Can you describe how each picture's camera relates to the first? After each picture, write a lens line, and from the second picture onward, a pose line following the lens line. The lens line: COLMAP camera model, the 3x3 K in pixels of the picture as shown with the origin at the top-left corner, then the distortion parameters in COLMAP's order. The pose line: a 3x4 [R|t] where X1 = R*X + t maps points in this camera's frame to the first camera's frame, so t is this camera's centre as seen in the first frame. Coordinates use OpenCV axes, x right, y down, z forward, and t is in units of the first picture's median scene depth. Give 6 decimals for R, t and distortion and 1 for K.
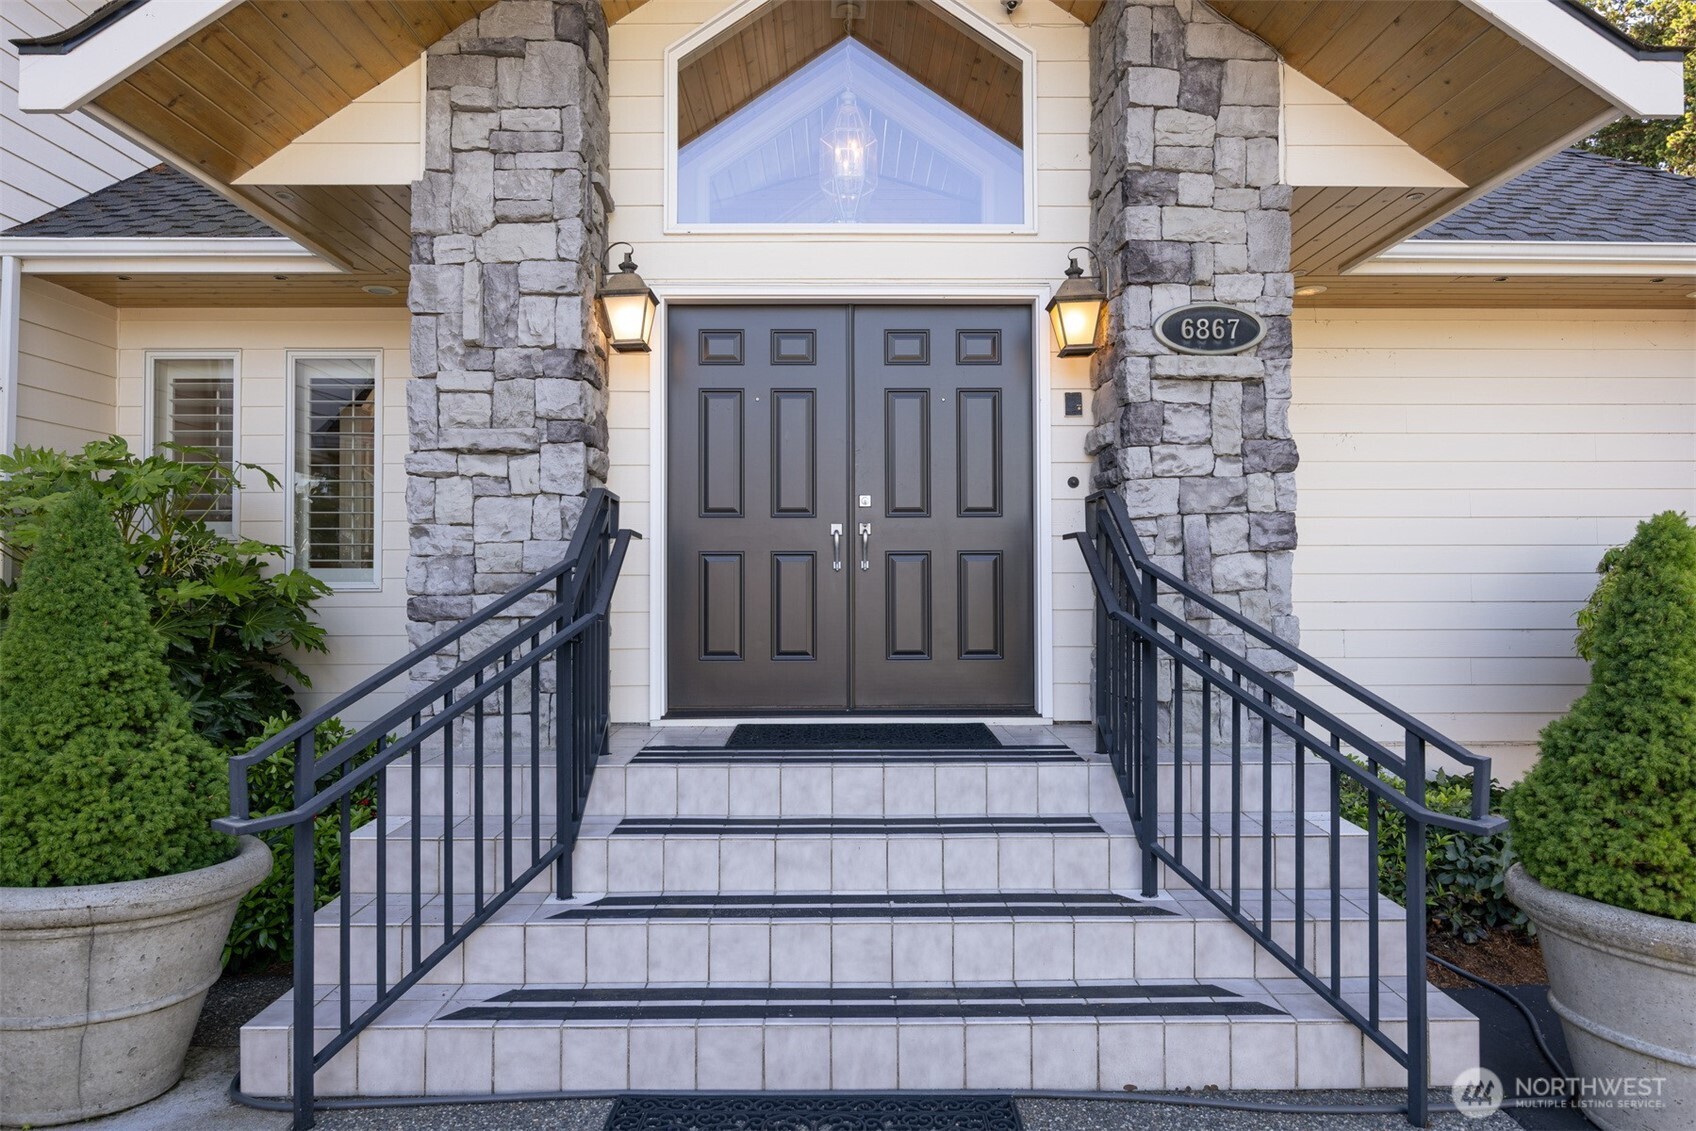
lens RADIAL K [[1181.0, 0, 848.6], [0, 1181.0, 562.8], [0, 0, 1]] dist [-0.003902, -0.003360]
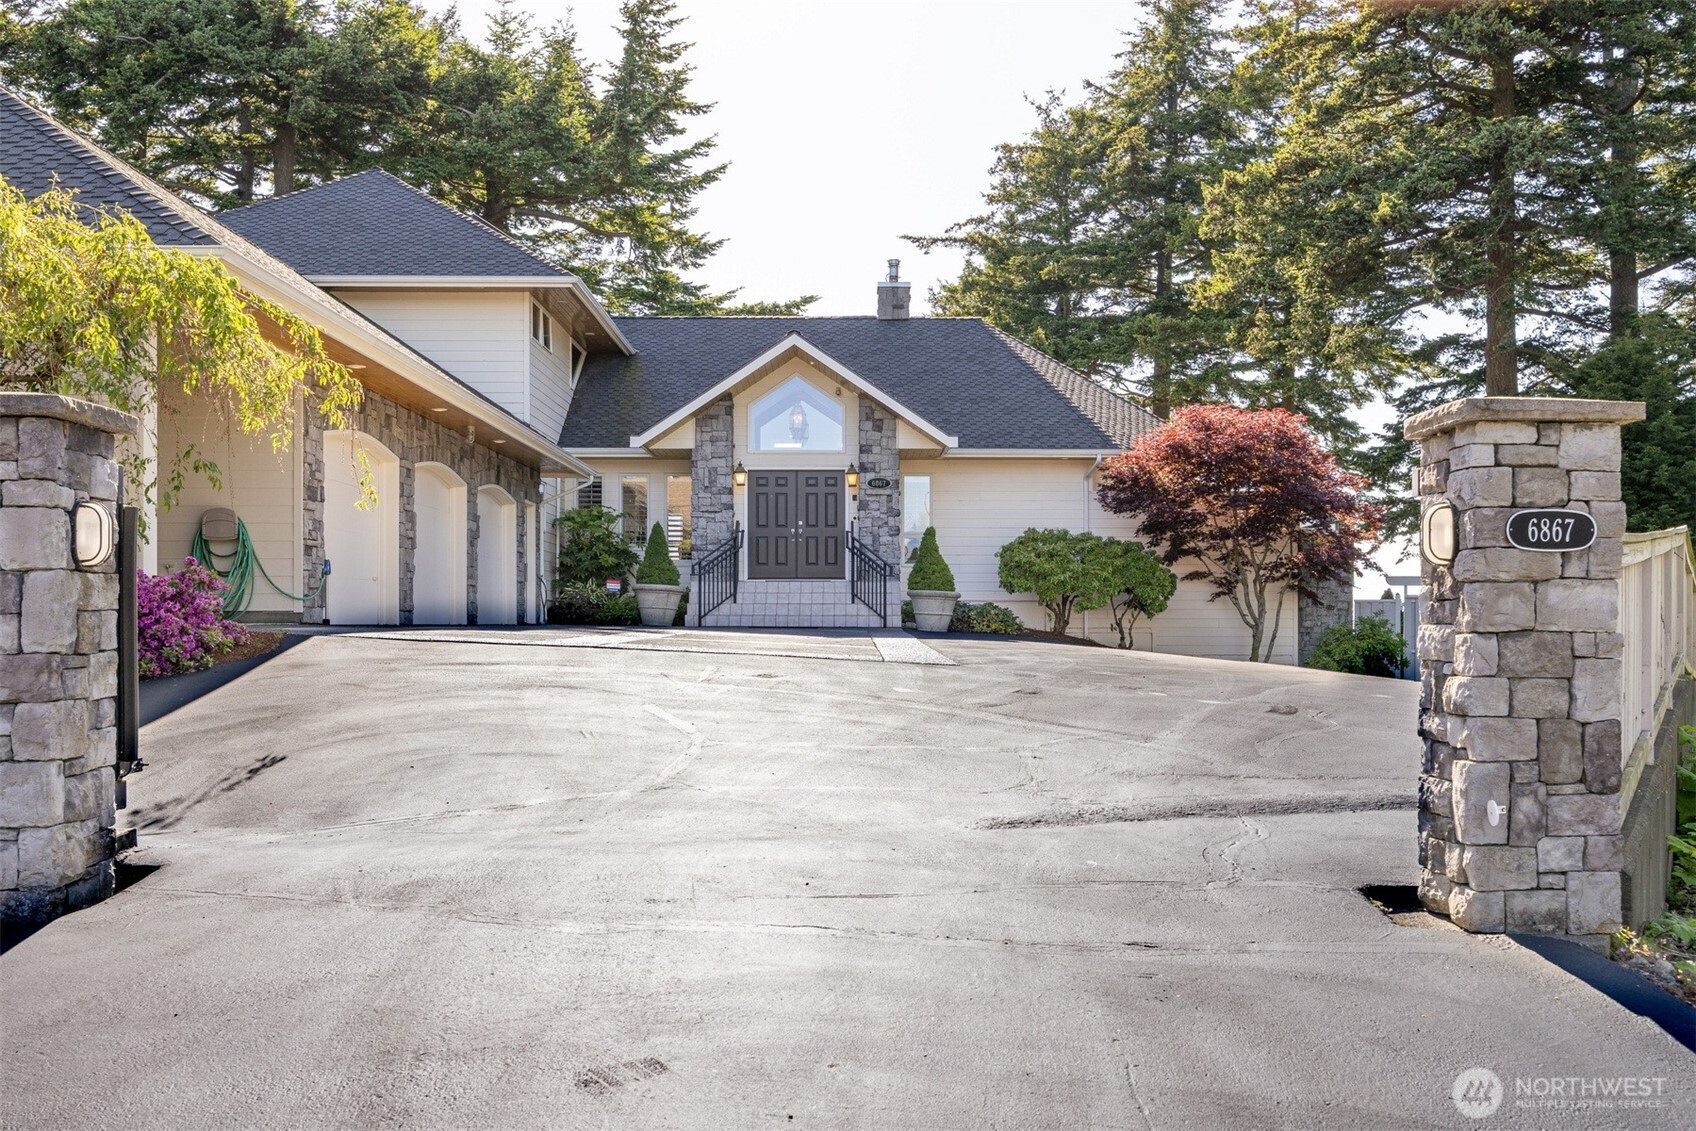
lens RADIAL K [[1420.3, 0, 848.3], [0, 1420.3, 560.8], [0, 0, 1]] dist [-0.006079, -0.000860]
pose [[0.999959, -0.000056, -0.009004, 0.238212], [-0.000010, 0.999973, -0.007333, 0.117207], [0.009004, 0.007332, 0.999933, -4.055033]]
